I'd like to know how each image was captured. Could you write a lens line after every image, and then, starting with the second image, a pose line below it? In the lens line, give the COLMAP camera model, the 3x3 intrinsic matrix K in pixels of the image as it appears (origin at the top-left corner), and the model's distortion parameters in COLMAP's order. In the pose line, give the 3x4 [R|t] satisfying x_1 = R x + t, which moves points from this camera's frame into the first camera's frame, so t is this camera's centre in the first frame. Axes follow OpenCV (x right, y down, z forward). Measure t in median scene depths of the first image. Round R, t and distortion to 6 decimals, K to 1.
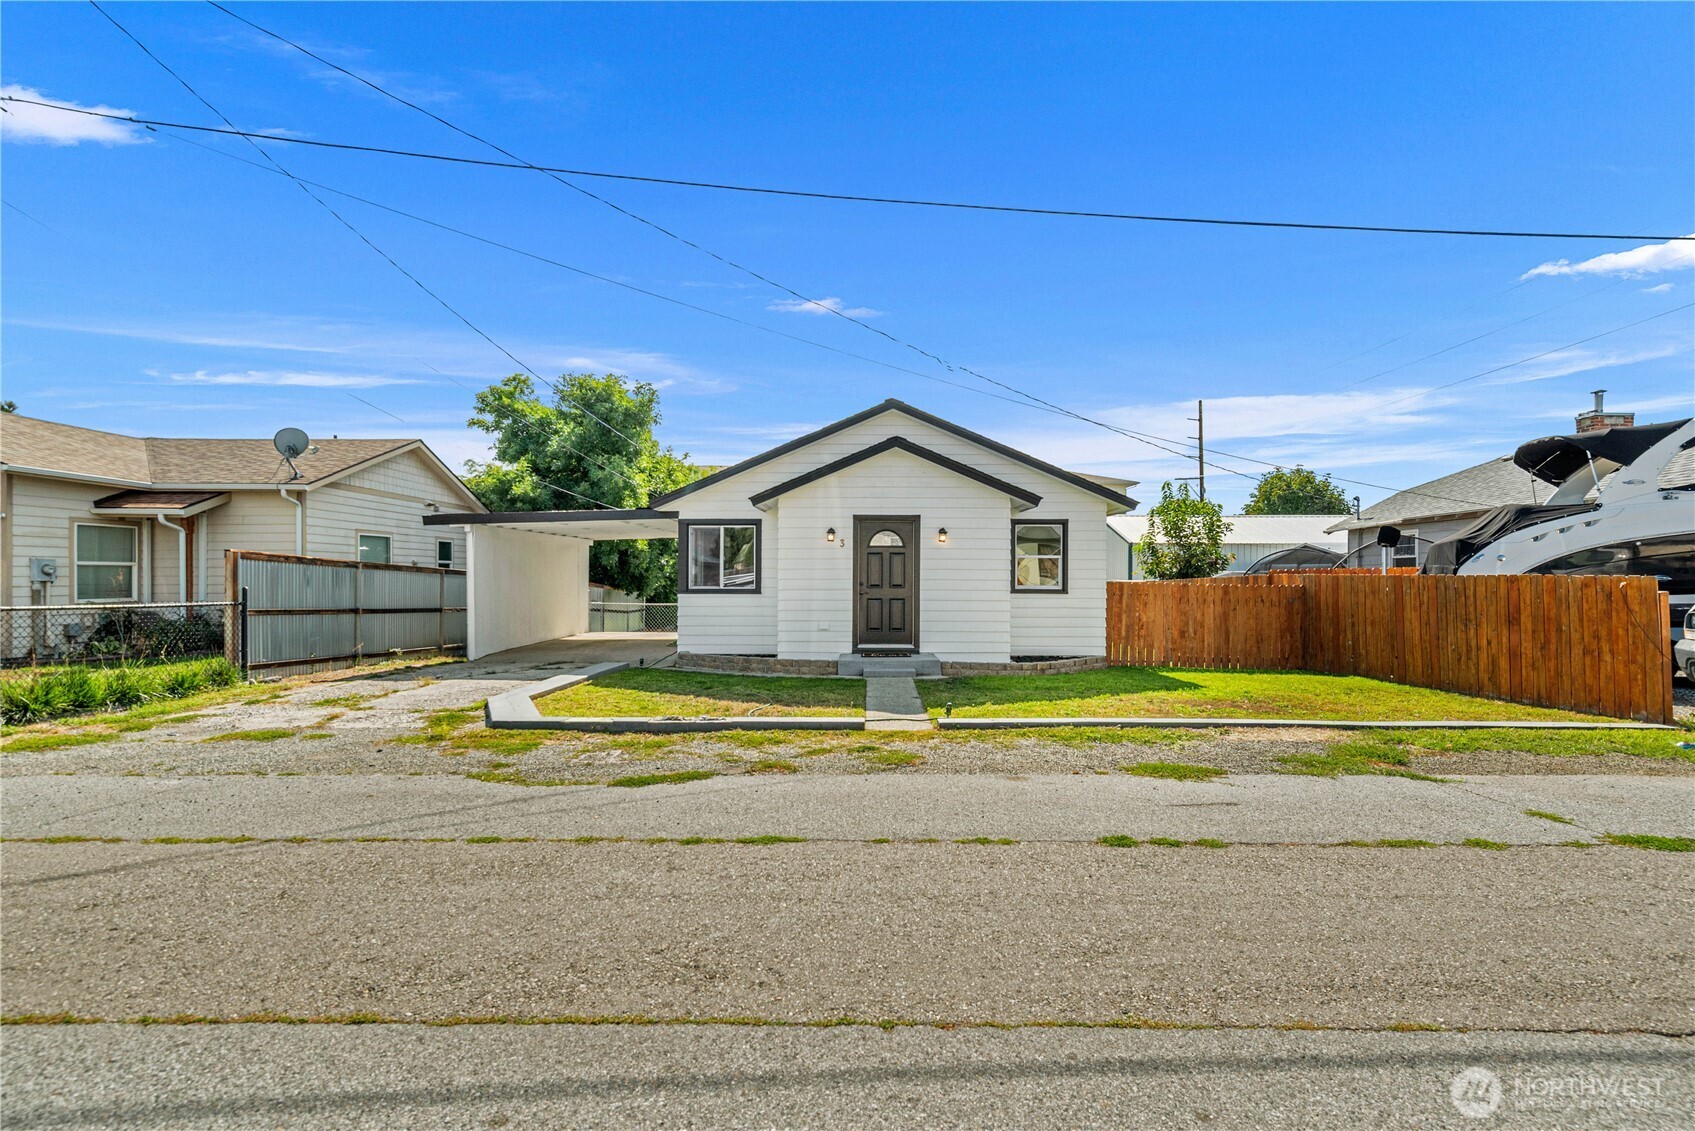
lens RADIAL K [[746.0, 0, 853.9], [0, 746.0, 571.8], [0, 0, 1]] dist [0.003308, -0.000098]
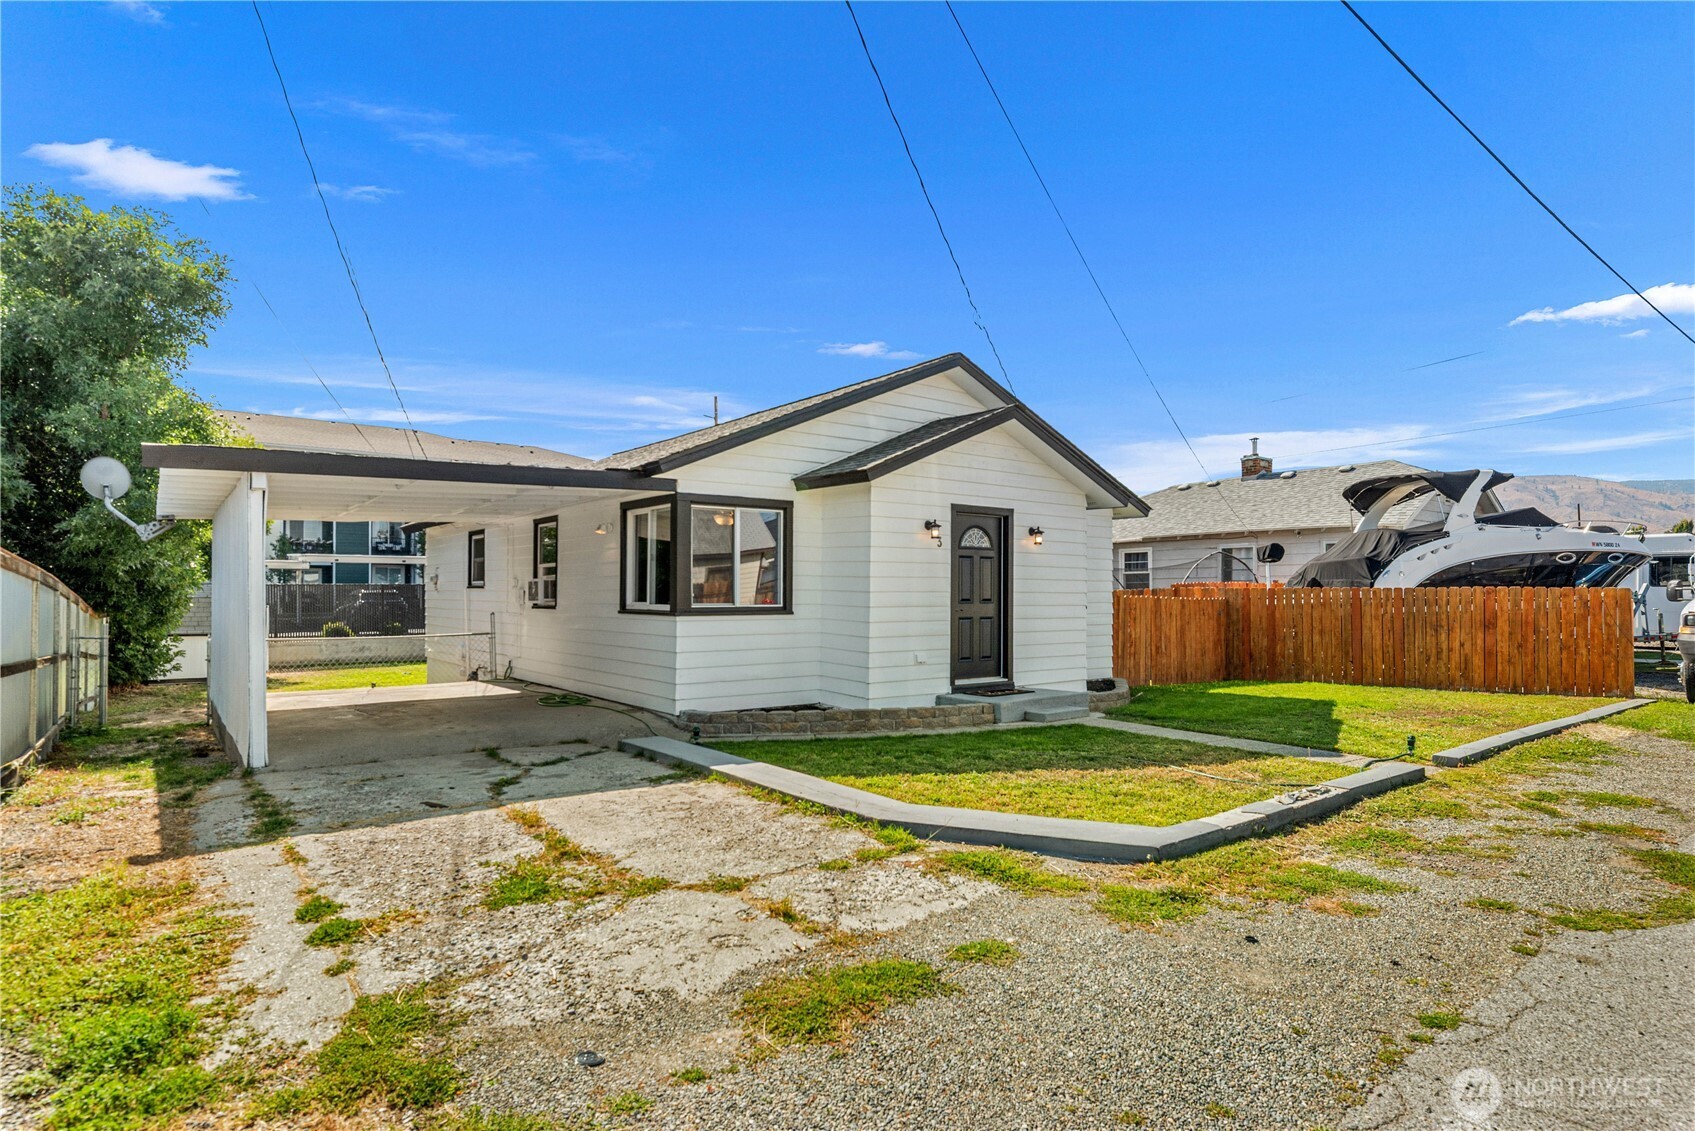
lens RADIAL K [[905.7, 0, 846.4], [0, 905.7, 582.7], [0, 0, 1]] dist [0.000429, 0.000116]
pose [[0.786349, 0.006914, 0.617744, -0.627821], [-0.003354, 0.999970, -0.006923, 0.007715], [-0.617774, 0.003372, 0.786349, 0.364658]]
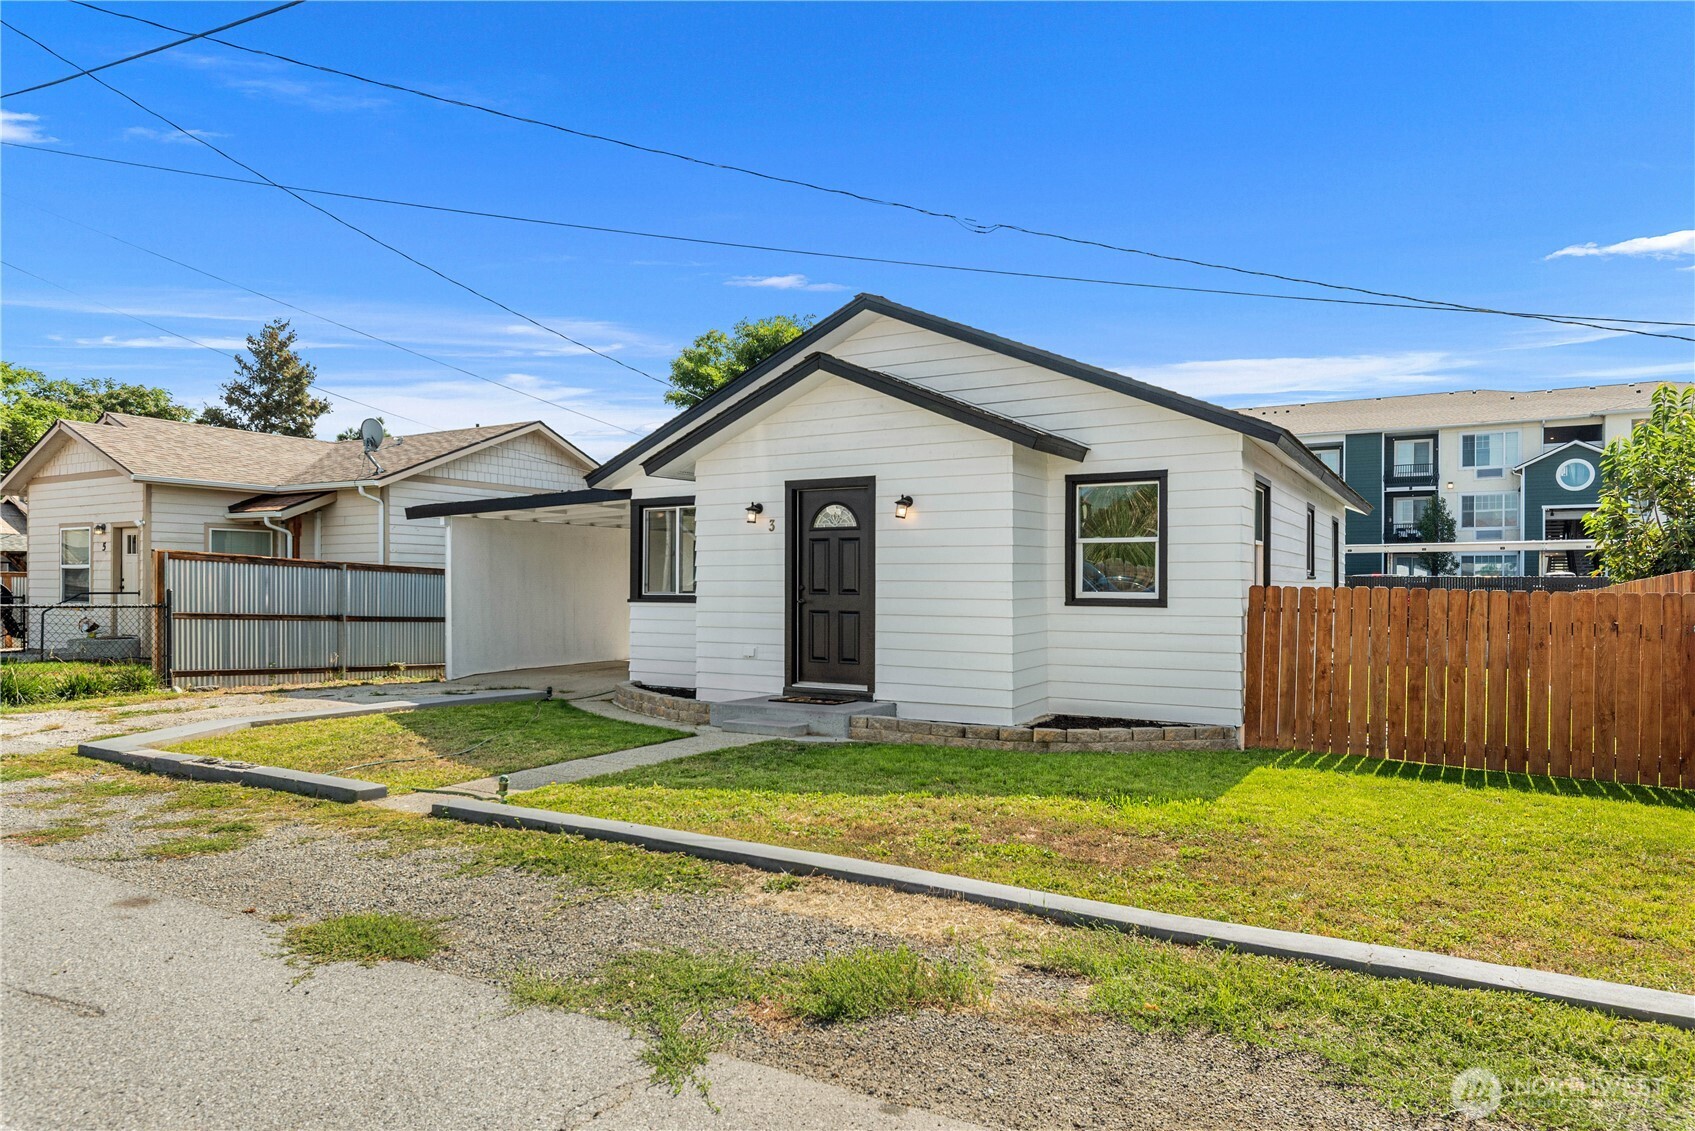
lens RADIAL K [[1026.1, 0, 854.4], [0, 1026.1, 583.4], [0, 0, 1]] dist [0.002535, 0.001714]
pose [[0.866590, -0.000800, -0.499020, 0.494227], [0.001767, 0.999997, 0.001466, 0.011336], [0.499018, -0.002152, 0.866589, 0.257319]]
